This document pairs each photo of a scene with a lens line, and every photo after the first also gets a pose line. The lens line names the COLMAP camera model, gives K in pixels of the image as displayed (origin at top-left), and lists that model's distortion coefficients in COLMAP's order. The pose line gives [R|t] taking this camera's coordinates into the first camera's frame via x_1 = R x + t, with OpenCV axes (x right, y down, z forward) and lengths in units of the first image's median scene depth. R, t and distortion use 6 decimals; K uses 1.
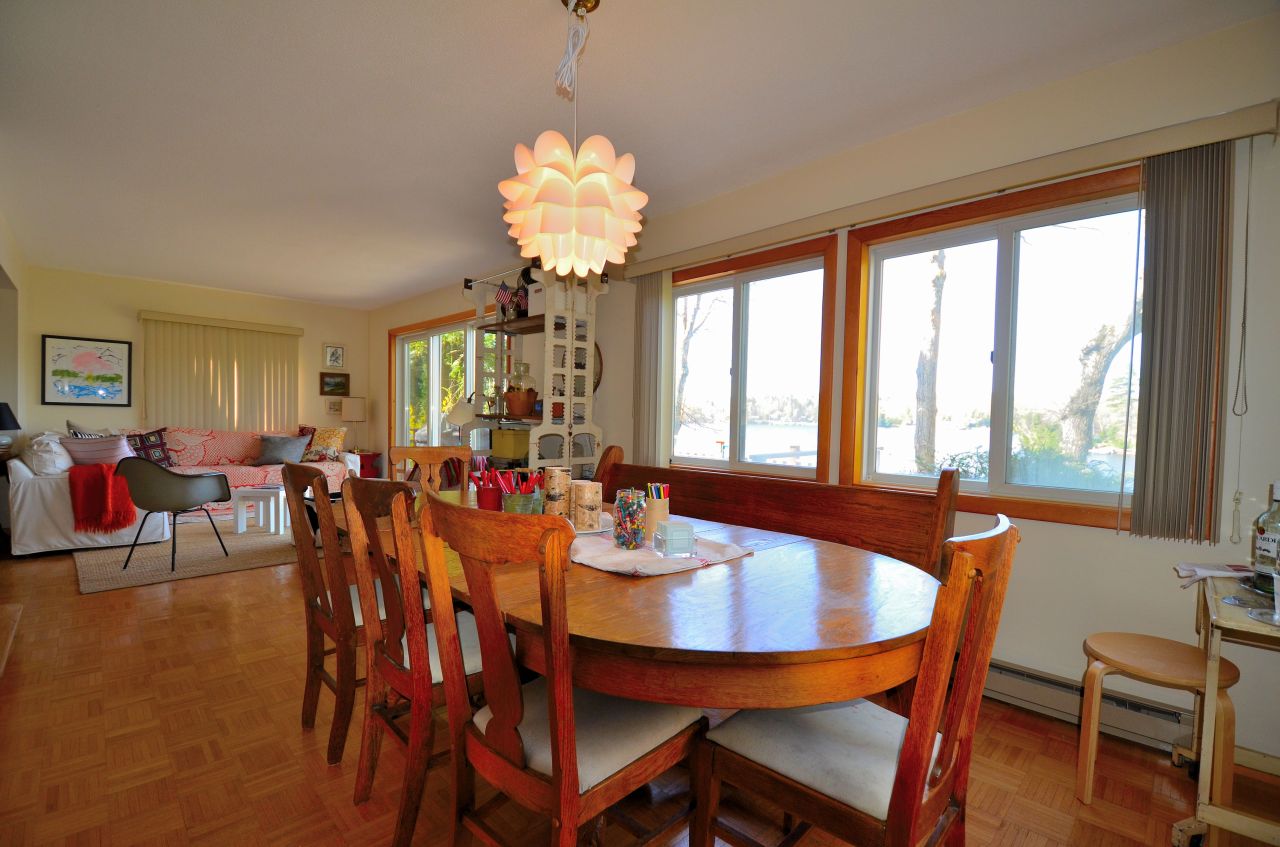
lens RADIAL K [[554.9, 0, 643.9], [0, 554.9, 432.1], [0, 0, 1]] dist [-0.021537, -0.002607]
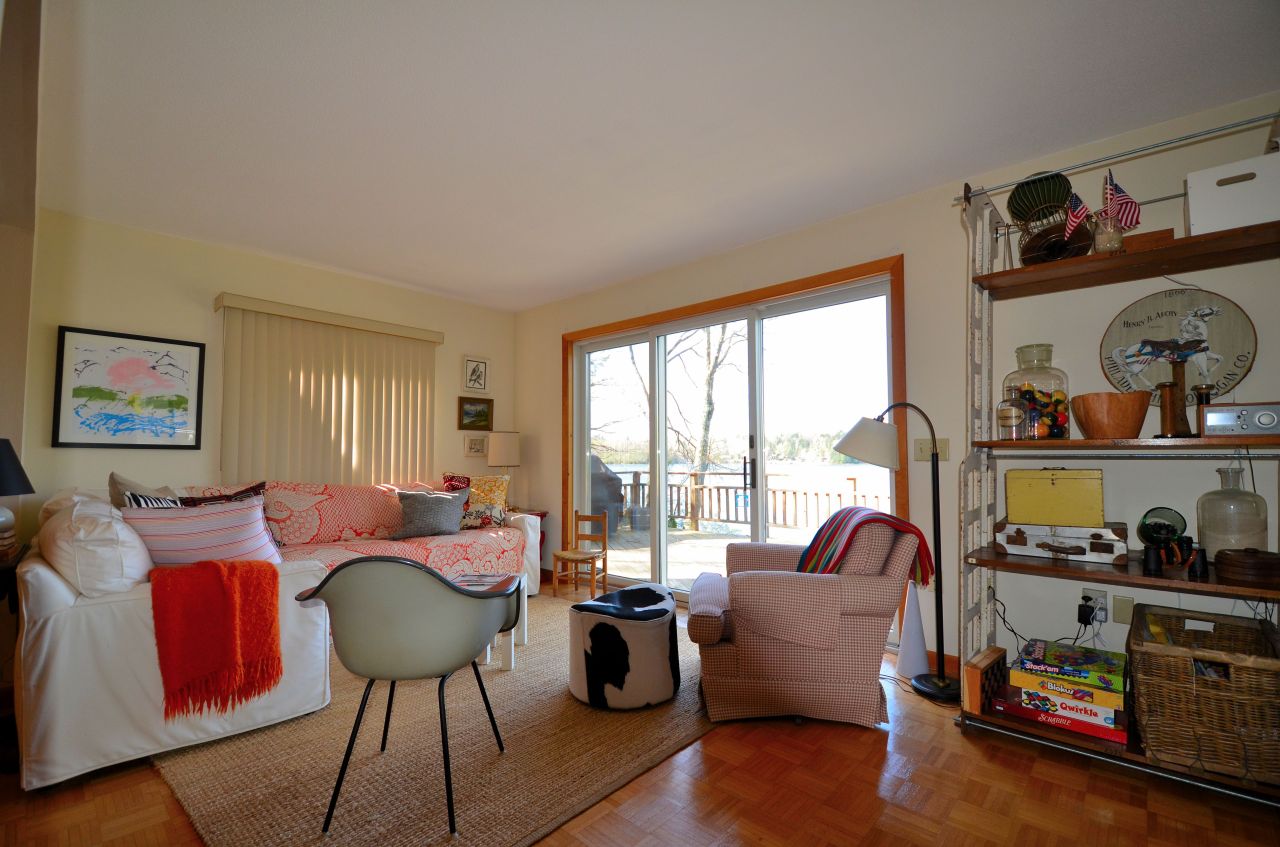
lens RADIAL K [[554.9, 0, 647.0], [0, 554.9, 433.6], [0, 0, 1]] dist [-0.021537, -0.002607]
pose [[0.998214, -0.023723, 0.054822, -0.480650], [0.027684, 0.996972, -0.072666, -0.006122], [-0.052932, 0.074054, 0.995848, 0.366160]]
